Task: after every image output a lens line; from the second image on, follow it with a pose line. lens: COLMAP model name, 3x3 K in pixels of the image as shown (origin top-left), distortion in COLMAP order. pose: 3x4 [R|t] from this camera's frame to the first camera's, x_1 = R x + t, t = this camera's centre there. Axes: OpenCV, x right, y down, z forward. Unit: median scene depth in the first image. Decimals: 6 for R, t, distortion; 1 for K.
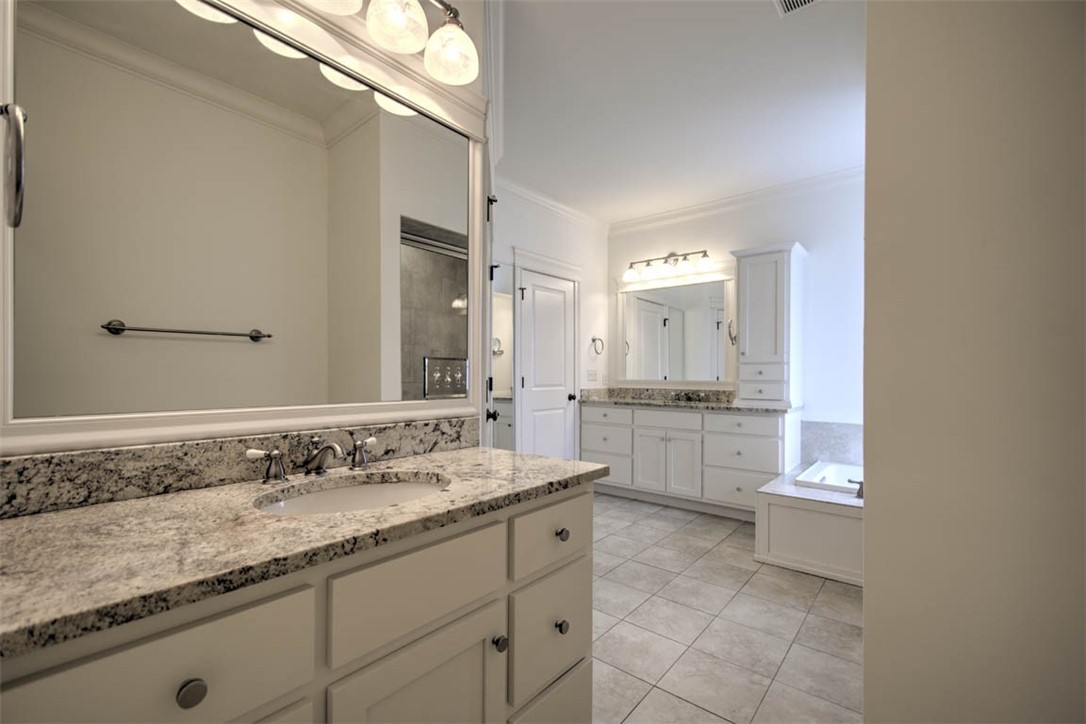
lens RADIAL K [[468.1, 0, 535.6], [0, 468.1, 370.8], [0, 0, 1]] dist [0.002993, -0.000901]
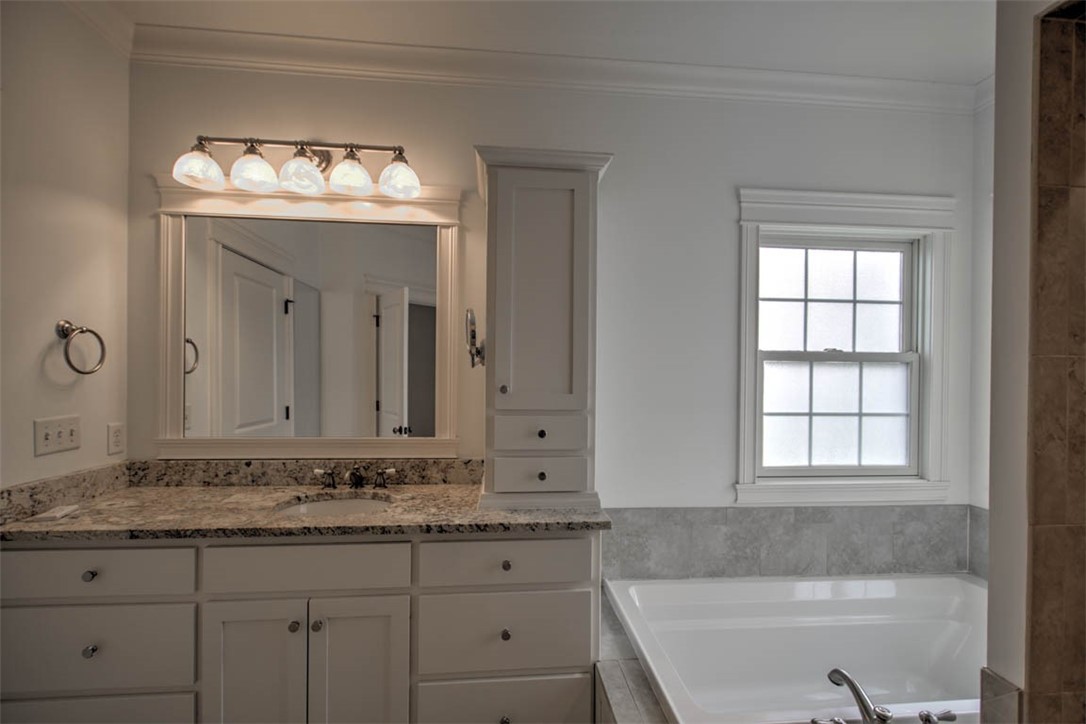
lens RADIAL K [[468.1, 0, 544.9], [0, 468.1, 375.9], [0, 0, 1]] dist [0.002993, -0.000901]
pose [[0.696554, -0.002077, 0.717502, 0.137654], [-0.011228, 0.999842, 0.013794, -0.047679], [-0.717417, -0.017664, 0.696420, 0.581110]]
